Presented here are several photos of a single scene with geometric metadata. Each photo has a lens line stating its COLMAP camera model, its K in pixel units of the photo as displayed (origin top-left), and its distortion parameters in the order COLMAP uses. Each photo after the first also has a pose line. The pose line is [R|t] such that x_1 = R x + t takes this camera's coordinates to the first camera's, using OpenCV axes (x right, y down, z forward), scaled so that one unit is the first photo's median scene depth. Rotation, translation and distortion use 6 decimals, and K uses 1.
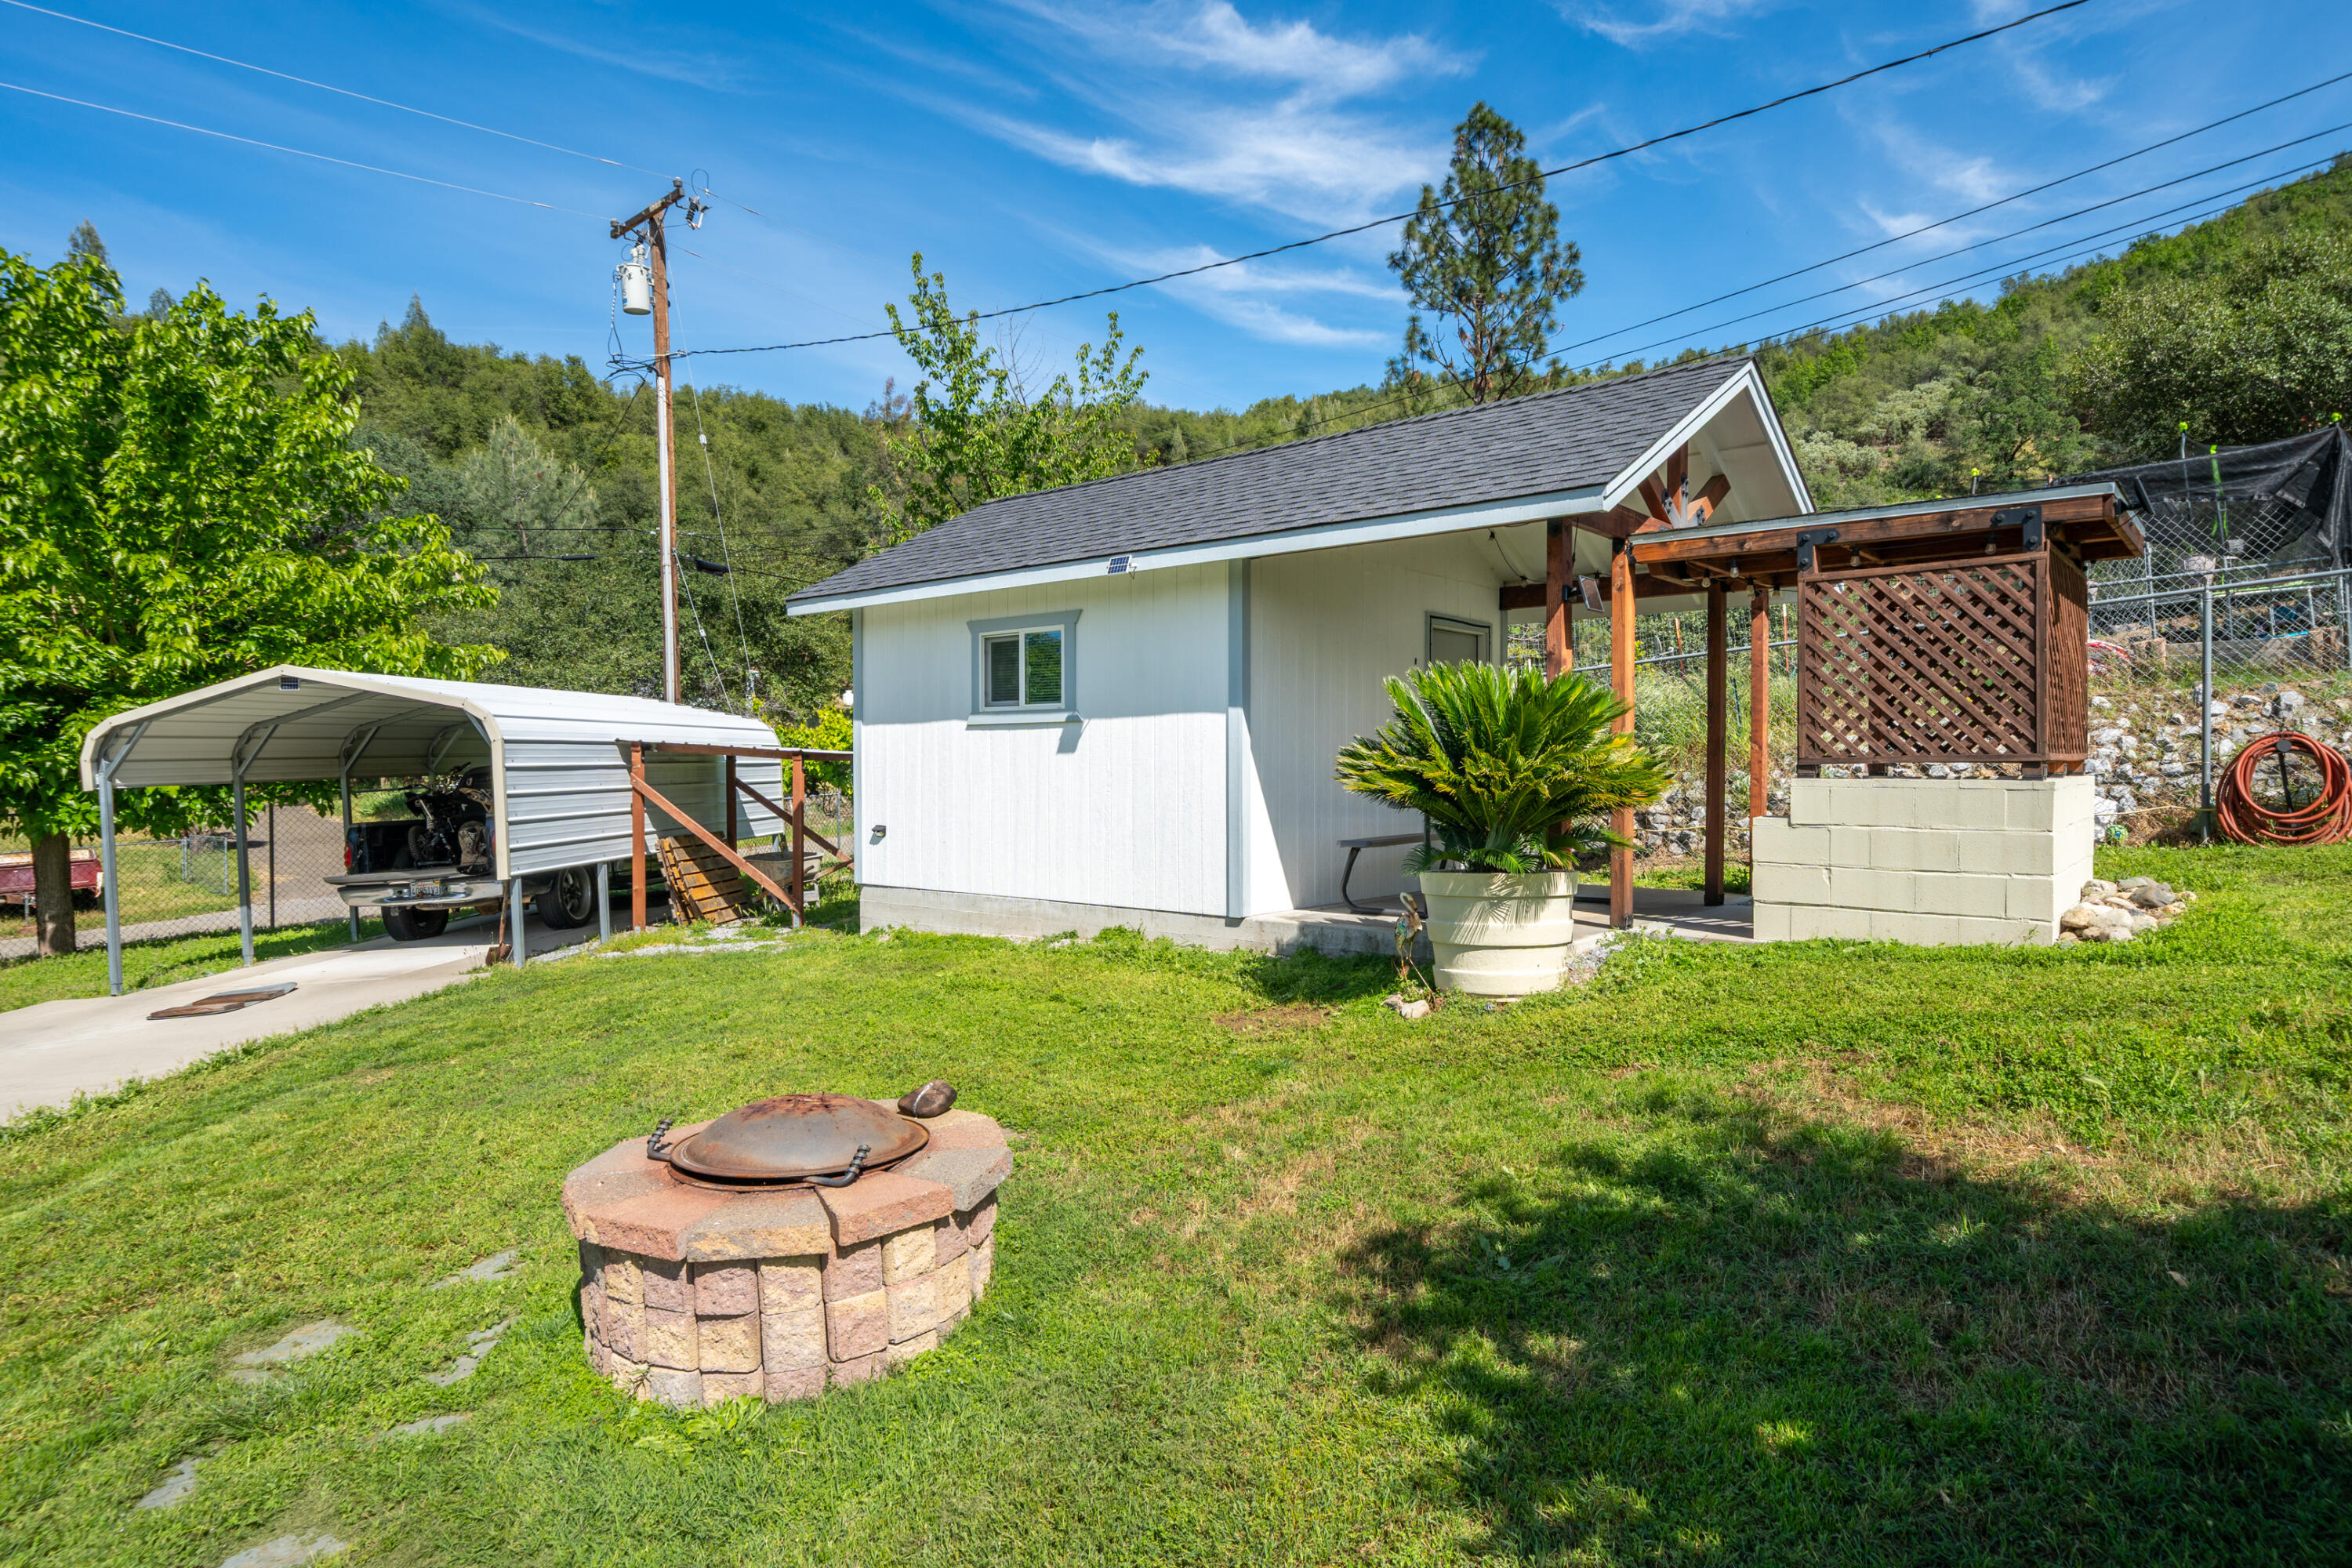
lens RADIAL K [[1313.4, 0, 1176.3], [0, 1313.4, 794.4], [0, 0, 1]] dist [0.001145, 0.000936]
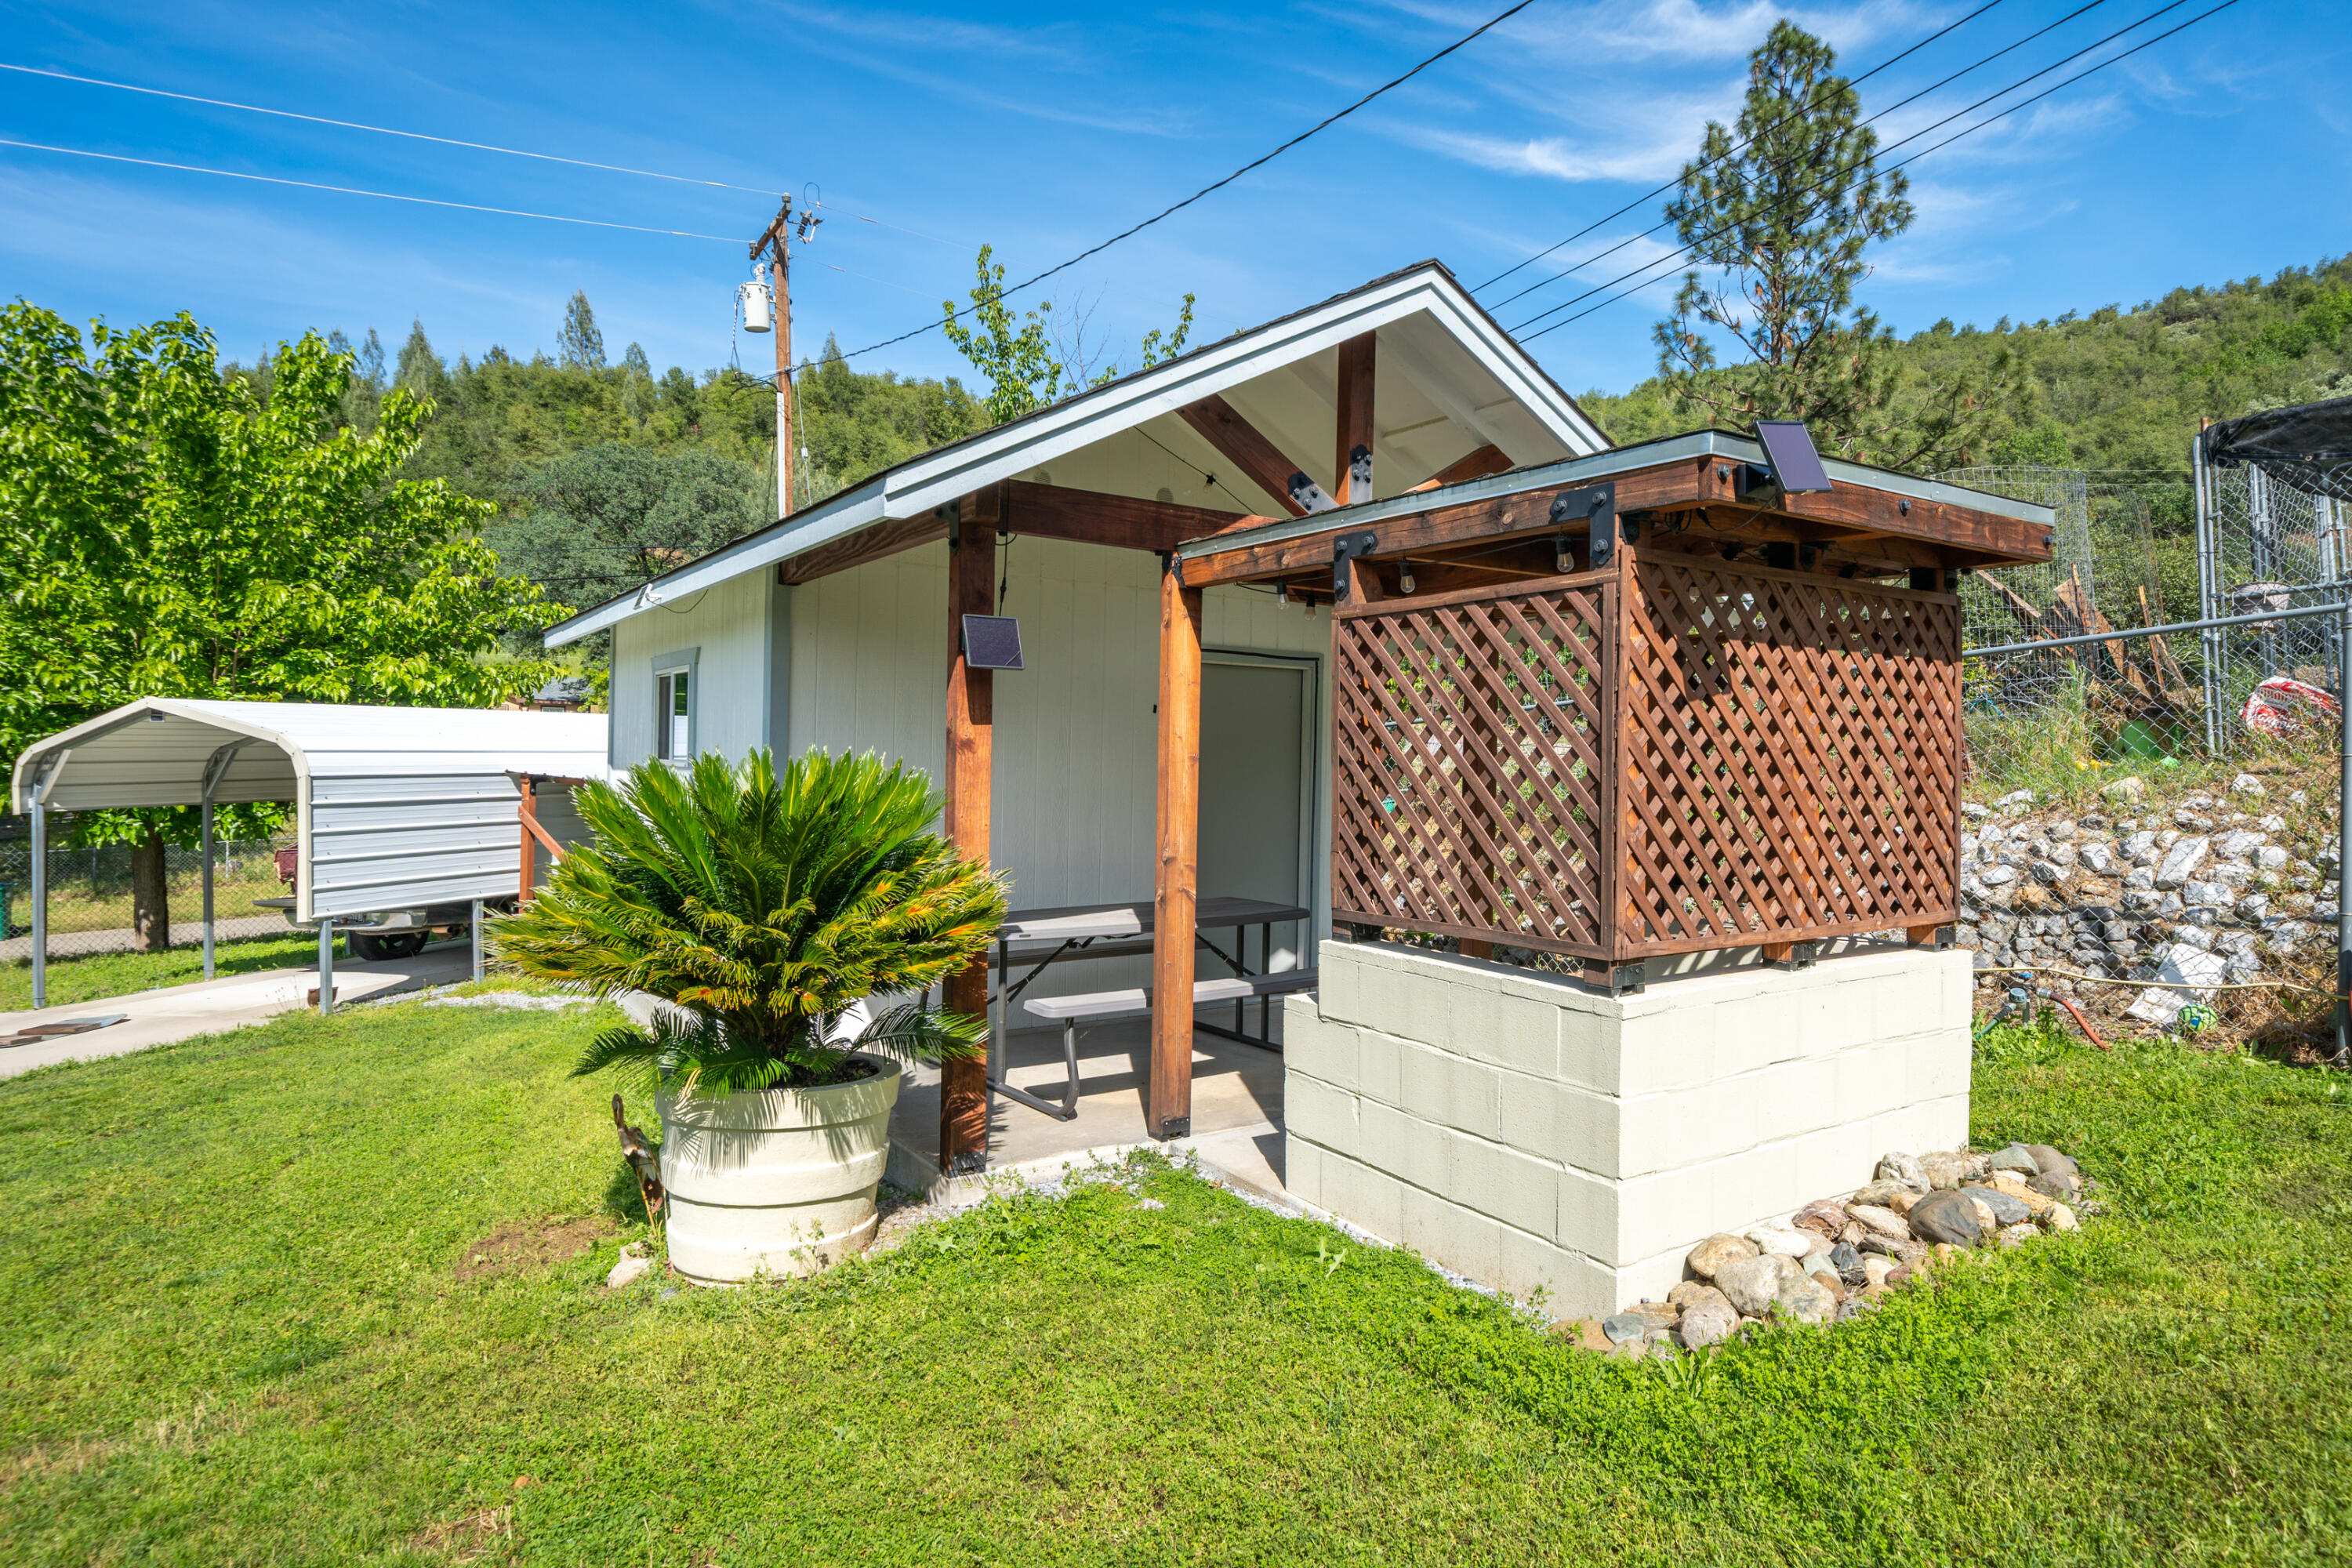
lens RADIAL K [[1313.4, 0, 1173.4], [0, 1313.4, 761.0], [0, 0, 1]] dist [0.001145, 0.000936]
pose [[0.958884, 0.020767, -0.283039, 0.421573], [-0.026659, 0.999500, -0.016980, -0.060969], [0.282545, 0.023827, 0.958958, 0.289619]]
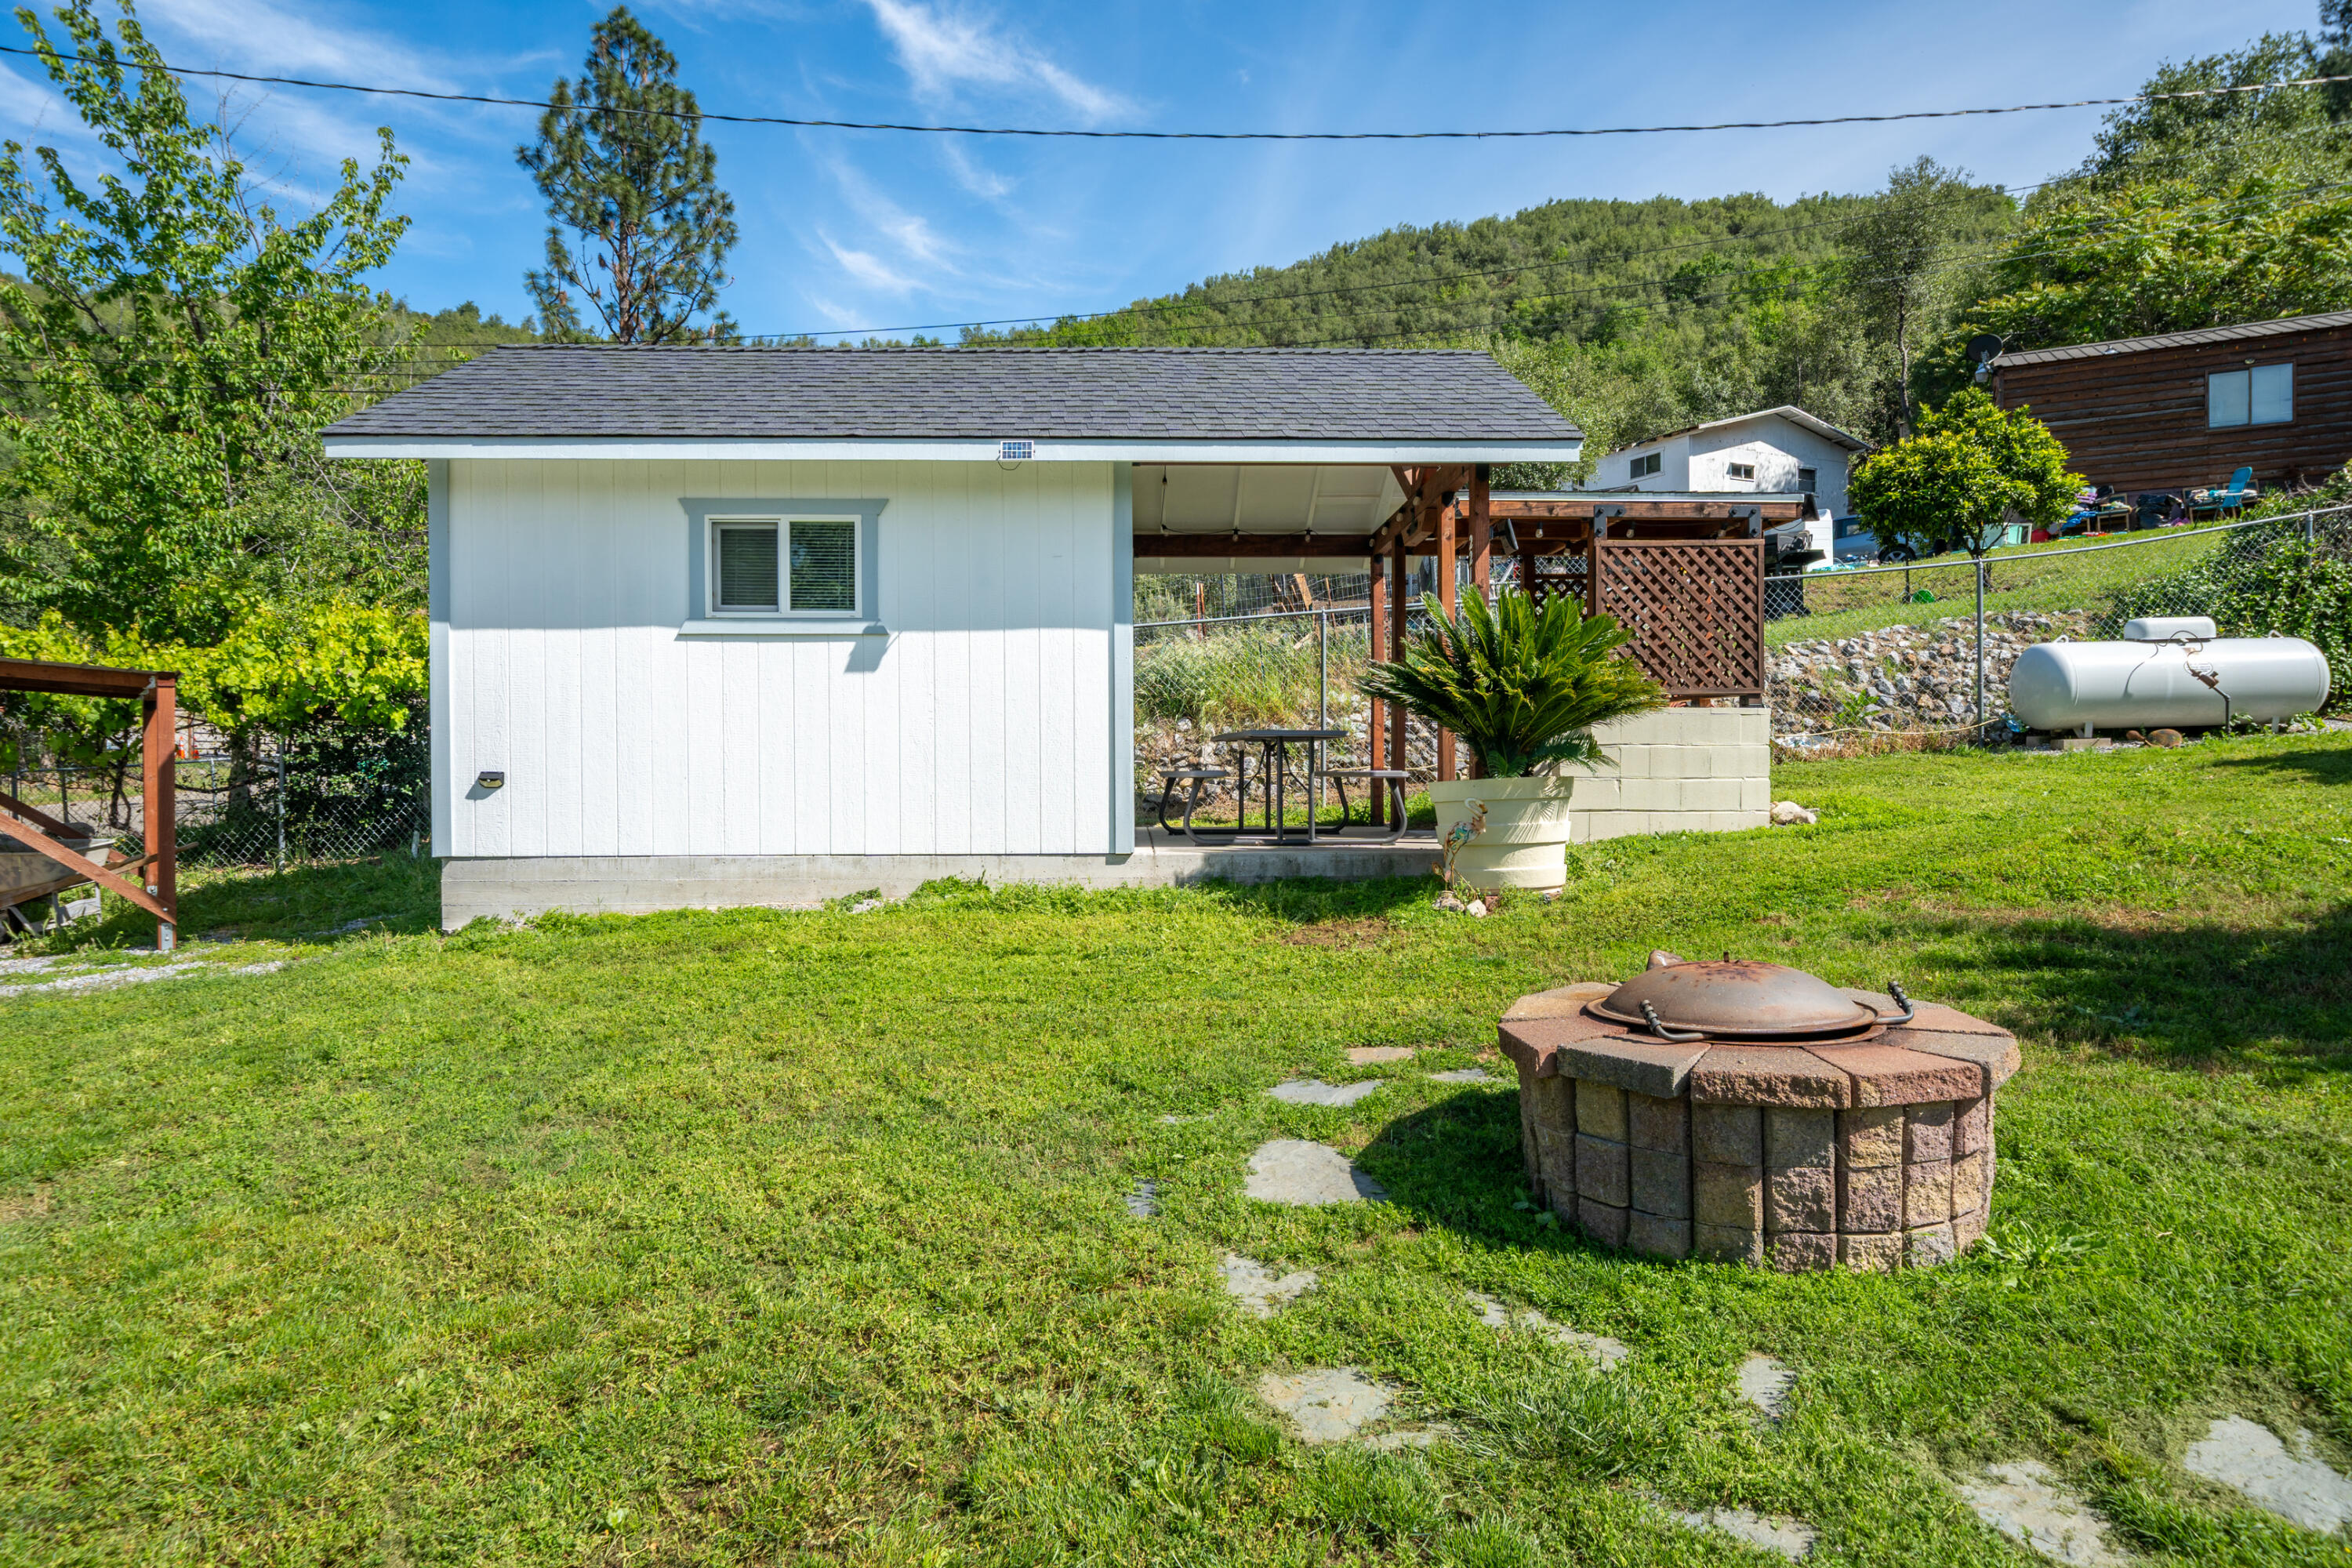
lens RADIAL K [[1385.0, 0, 1176.6], [0, 1385.0, 791.9], [0, 0, 1]] dist [-0.001083, 0.000460]
pose [[0.746511, -0.012817, 0.665250, -0.495528], [0.015733, 0.999875, 0.001610, 0.043097], [-0.665187, 0.009265, 0.746619, 0.219394]]
